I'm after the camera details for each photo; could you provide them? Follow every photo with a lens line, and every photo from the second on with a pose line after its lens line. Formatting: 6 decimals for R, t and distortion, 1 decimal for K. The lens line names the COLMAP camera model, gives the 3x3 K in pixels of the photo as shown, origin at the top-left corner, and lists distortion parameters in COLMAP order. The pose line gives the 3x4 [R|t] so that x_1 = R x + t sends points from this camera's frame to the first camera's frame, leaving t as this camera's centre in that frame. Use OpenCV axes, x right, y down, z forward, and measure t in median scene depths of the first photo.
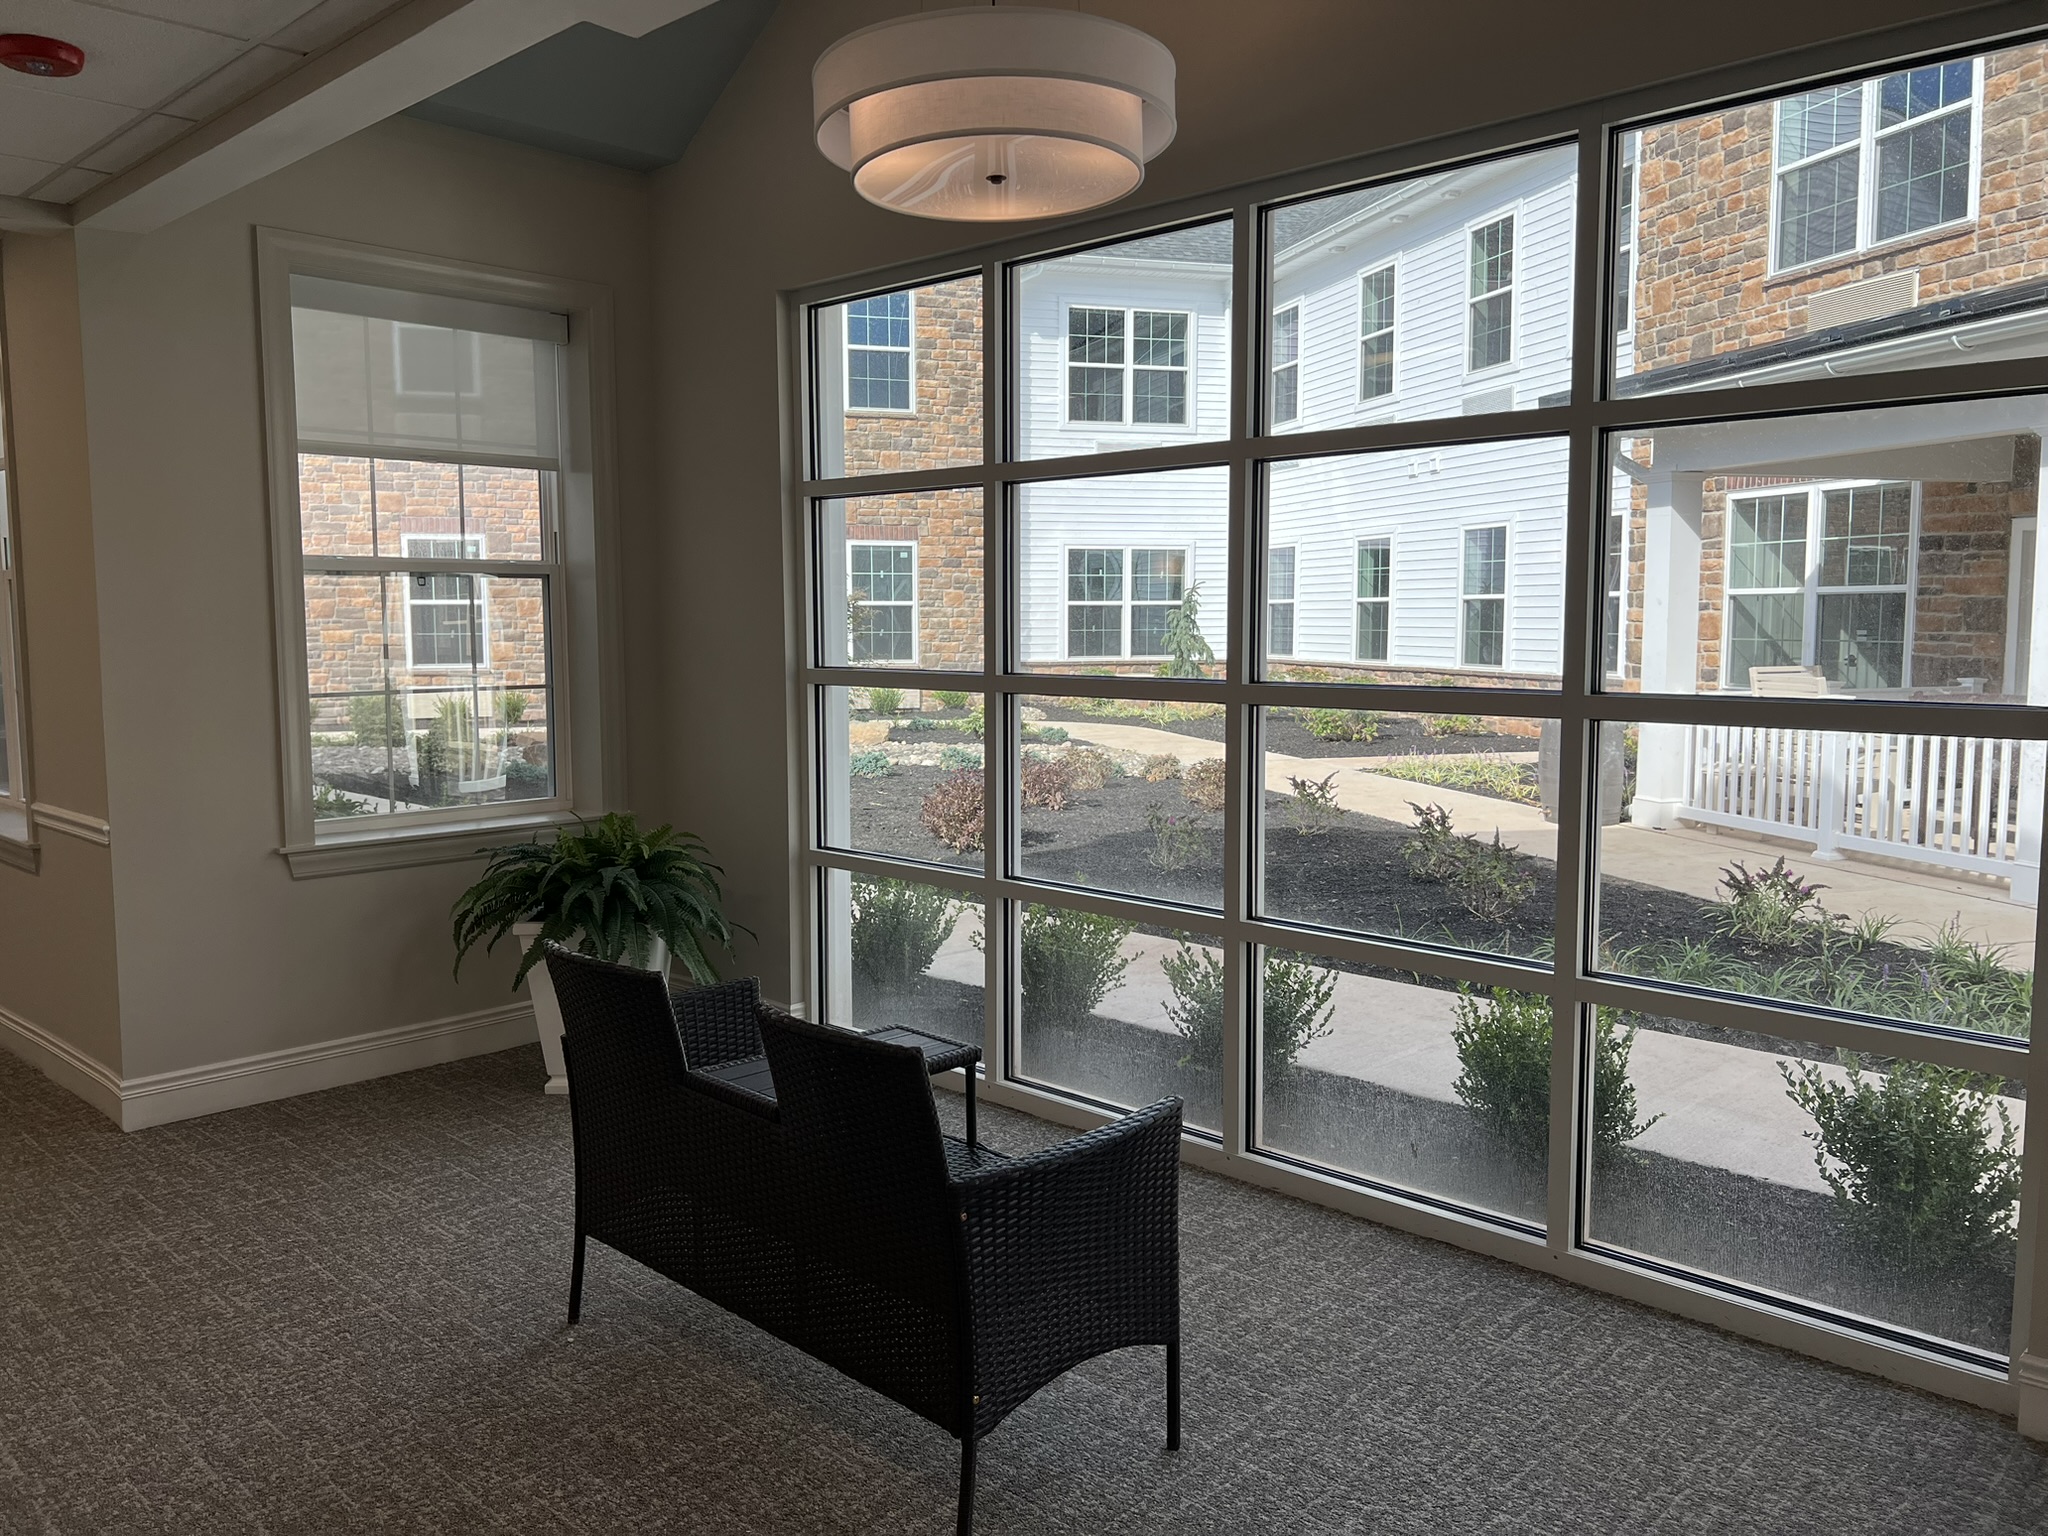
lens RADIAL K [[1550.2, 0, 1027.8], [0, 1550.2, 760.5], [0, 0, 1]] dist [-0.004271, -0.010991]
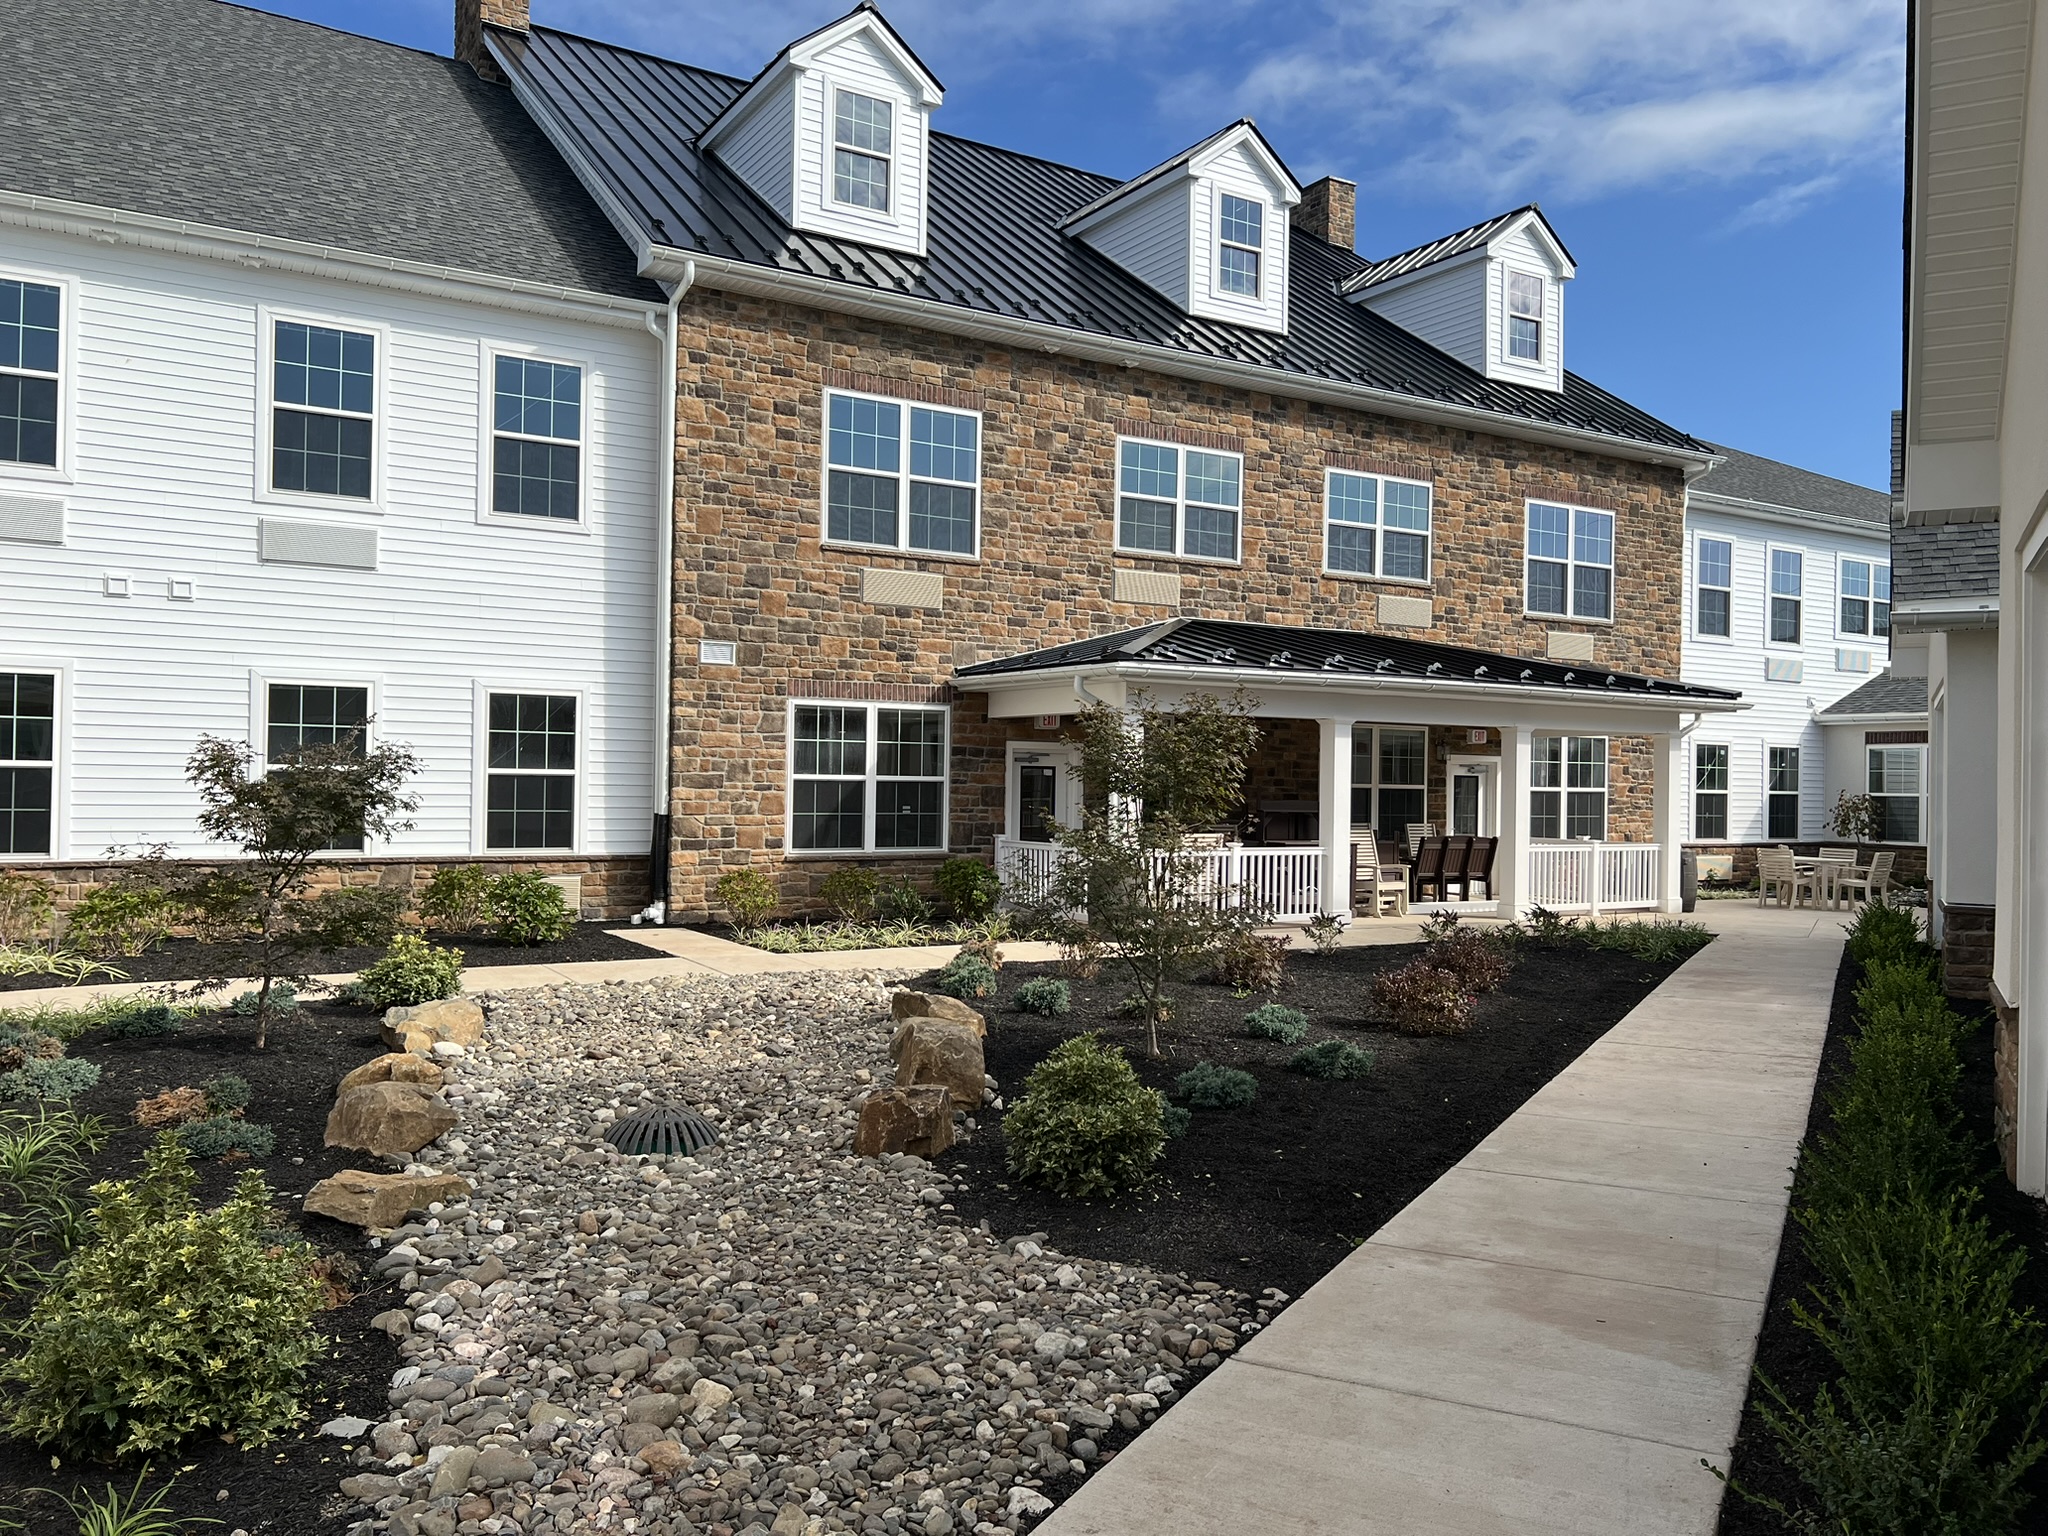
lens RADIAL K [[1550.2, 0, 1026.7], [0, 1550.2, 787.2], [0, 0, 1]] dist [-0.004271, -0.010991]
pose [[-0.288016, 0.006483, 0.957604, -0.798442], [0.081227, 0.996539, 0.017684, -0.106368], [-0.954174, 0.082877, -0.287546, 1.170950]]
